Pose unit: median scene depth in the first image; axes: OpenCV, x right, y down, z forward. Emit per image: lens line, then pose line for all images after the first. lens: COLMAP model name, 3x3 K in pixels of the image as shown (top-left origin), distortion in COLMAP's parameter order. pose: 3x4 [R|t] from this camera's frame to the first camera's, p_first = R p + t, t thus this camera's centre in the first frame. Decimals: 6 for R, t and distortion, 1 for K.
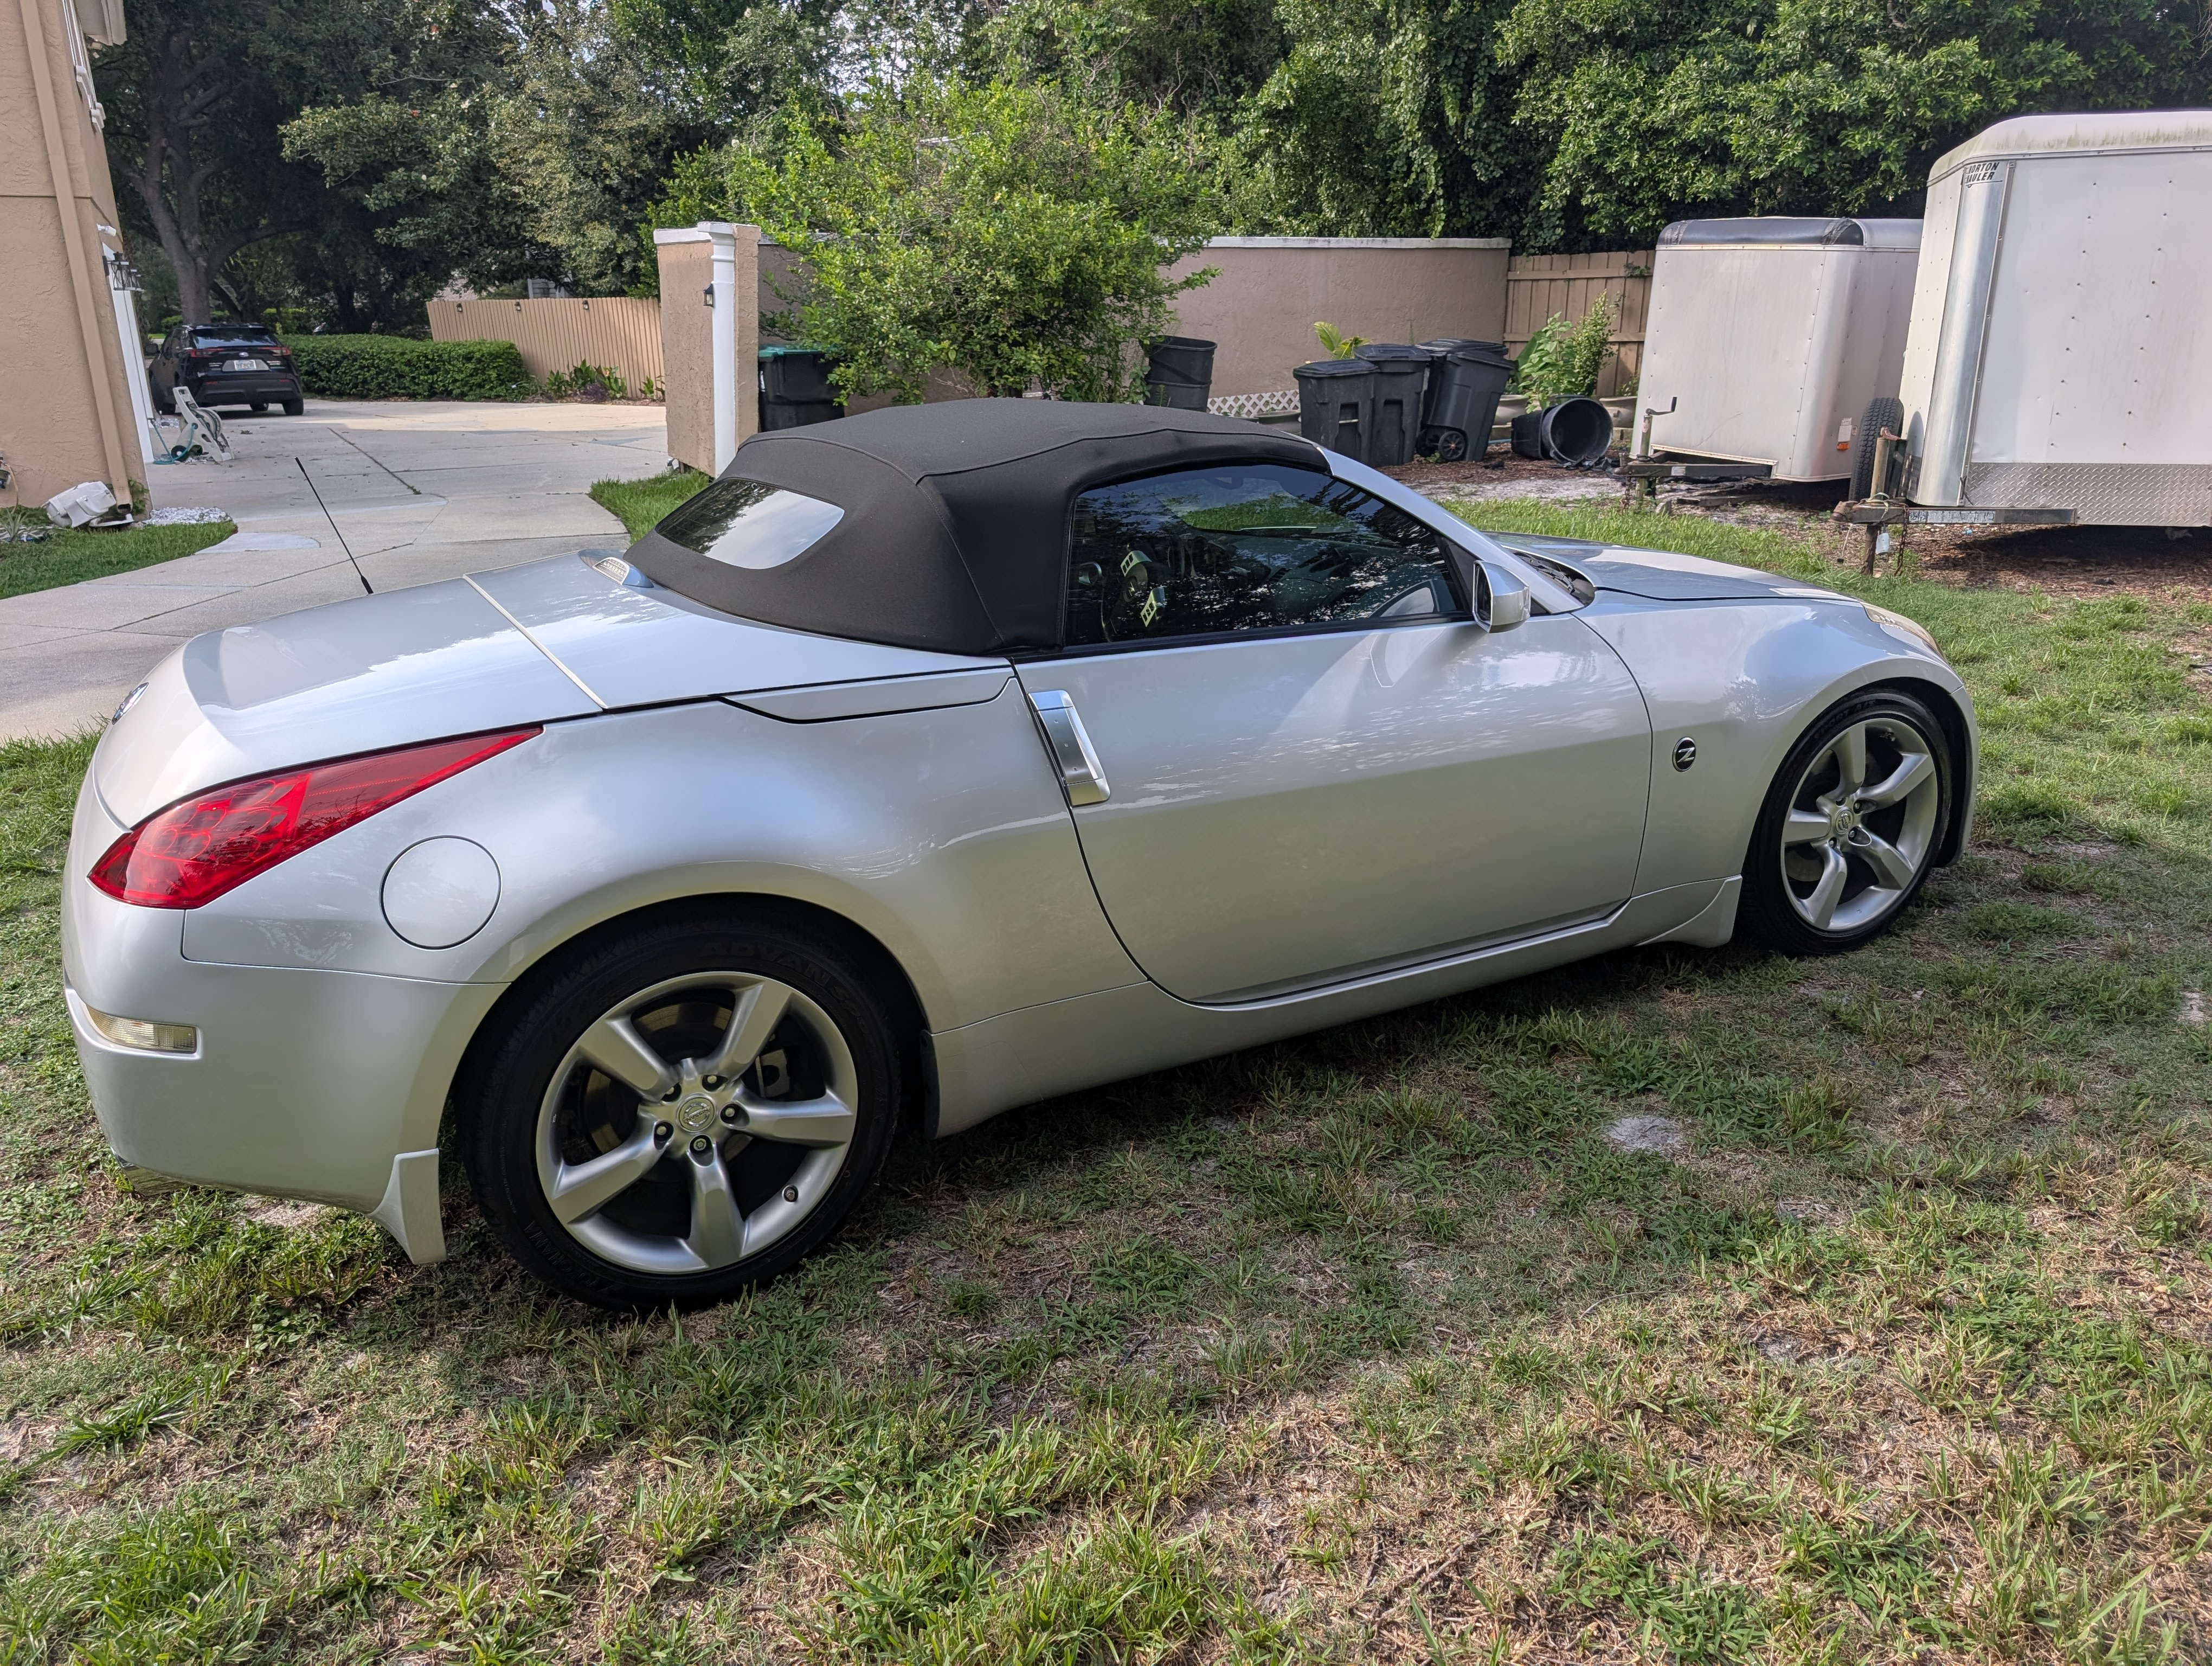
lens RADIAL K [[1574.6, 0, 1092.3], [0, 1574.6, 838.2], [0, 0, 1]] dist [0.010019, -0.006515]
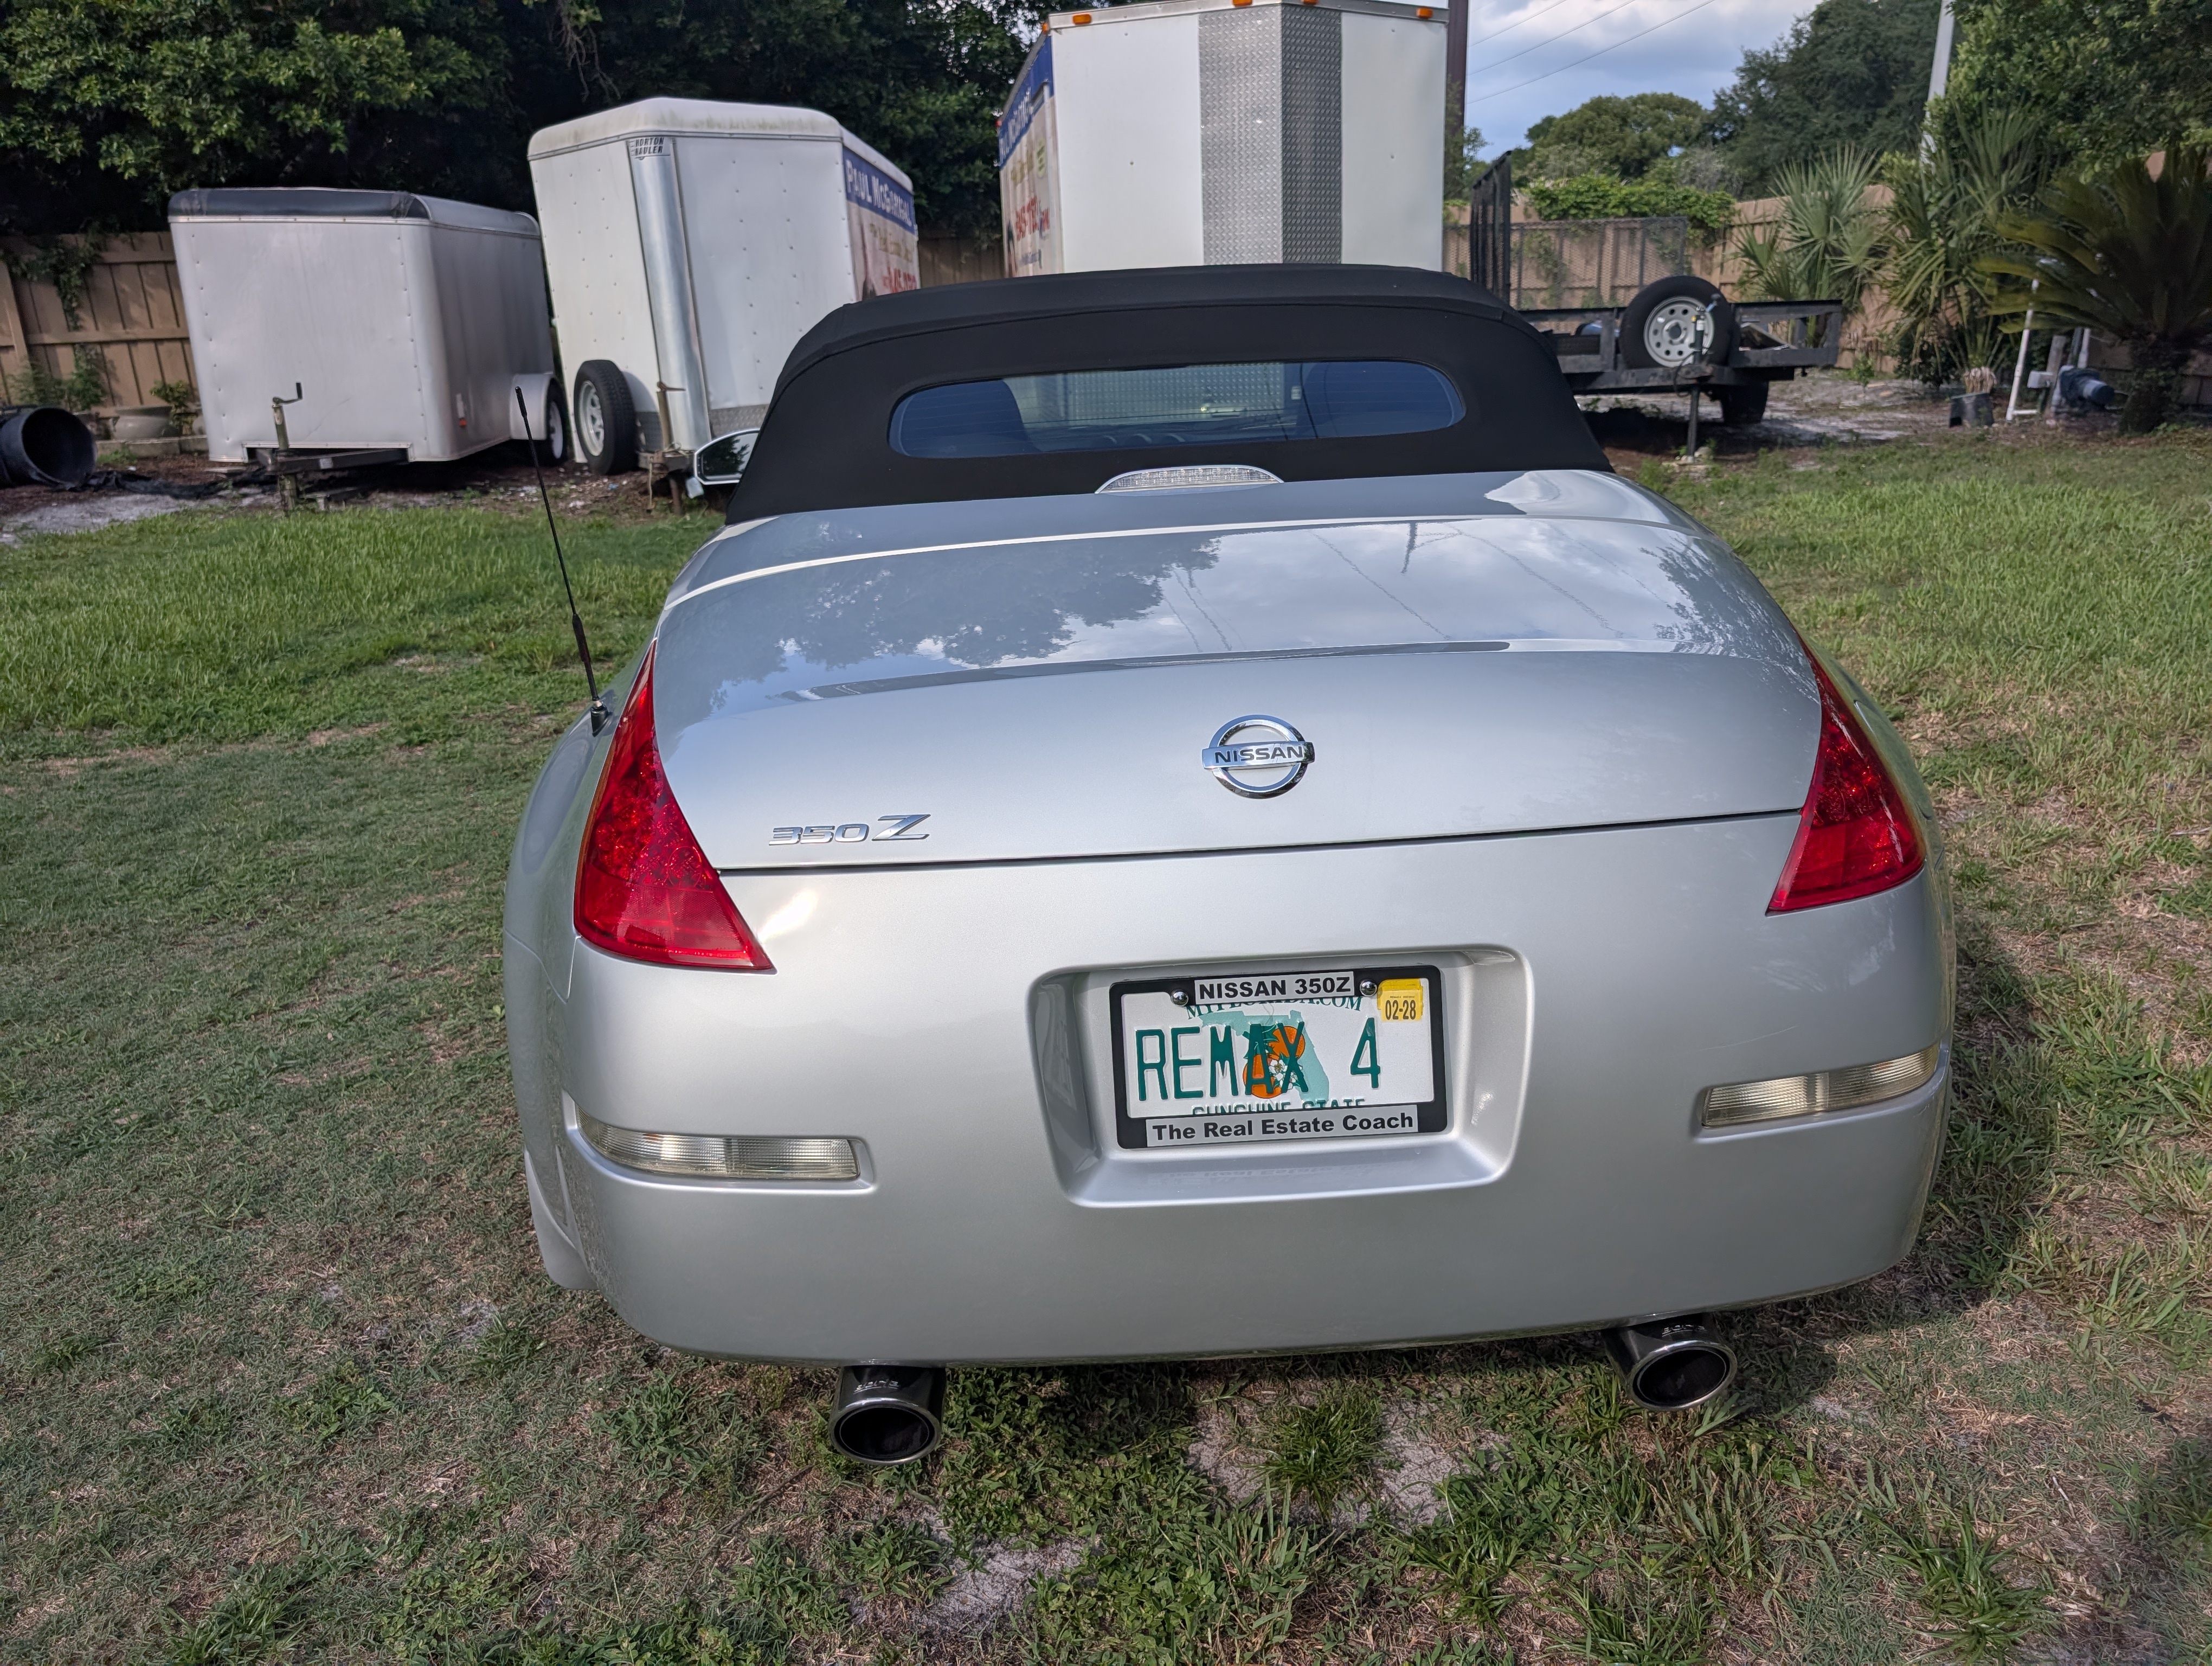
lens RADIAL K [[1574.6, 0, 1092.3], [0, 1574.6, 838.2], [0, 0, 1]] dist [0.010019, -0.006515]
pose [[0.431997, -0.300786, 0.850239, -0.271955], [0.314612, 0.933784, 0.170491, -0.044198], [-0.845221, 0.193844, 0.498023, 0.204066]]
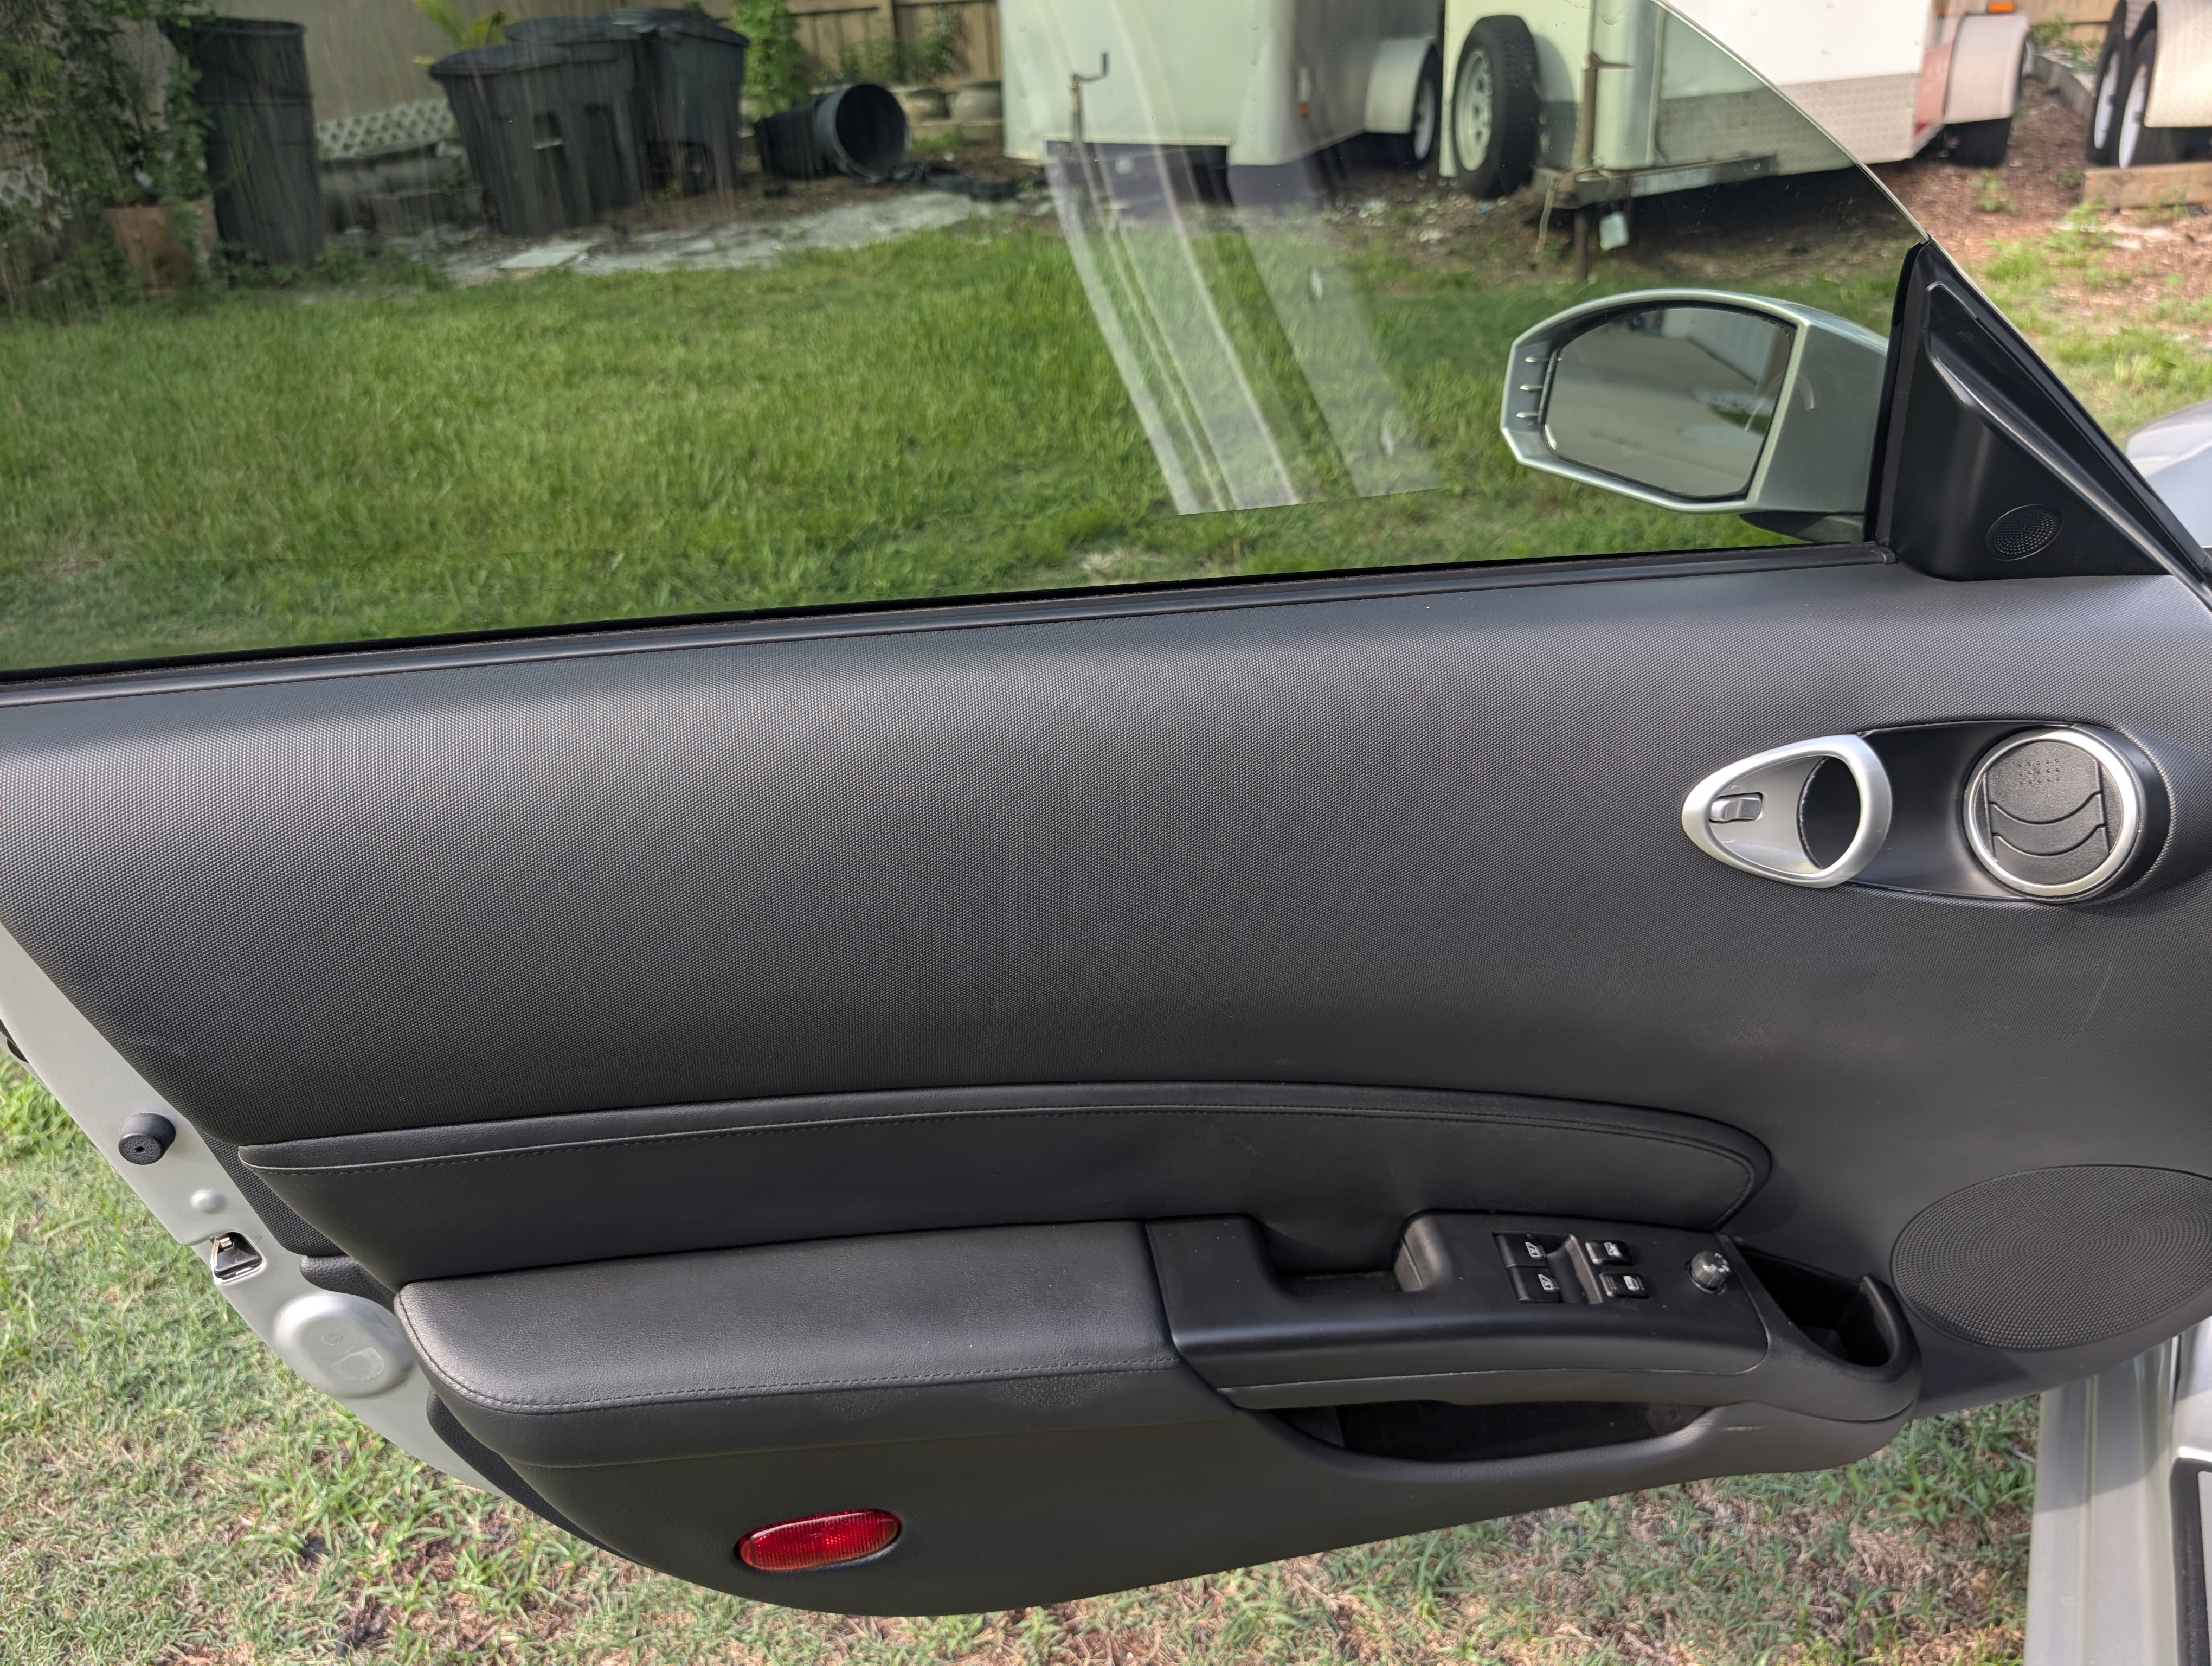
lens RADIAL K [[1574.6, 0, 1092.3], [0, 1574.6, 838.2], [0, 0, 1]] dist [0.010019, -0.006515]
pose [[0.817864, -0.306702, 0.486860, -0.070254], [0.229319, 0.949743, 0.213073, -0.098516], [-0.527742, -0.062618, 0.847094, 0.384171]]
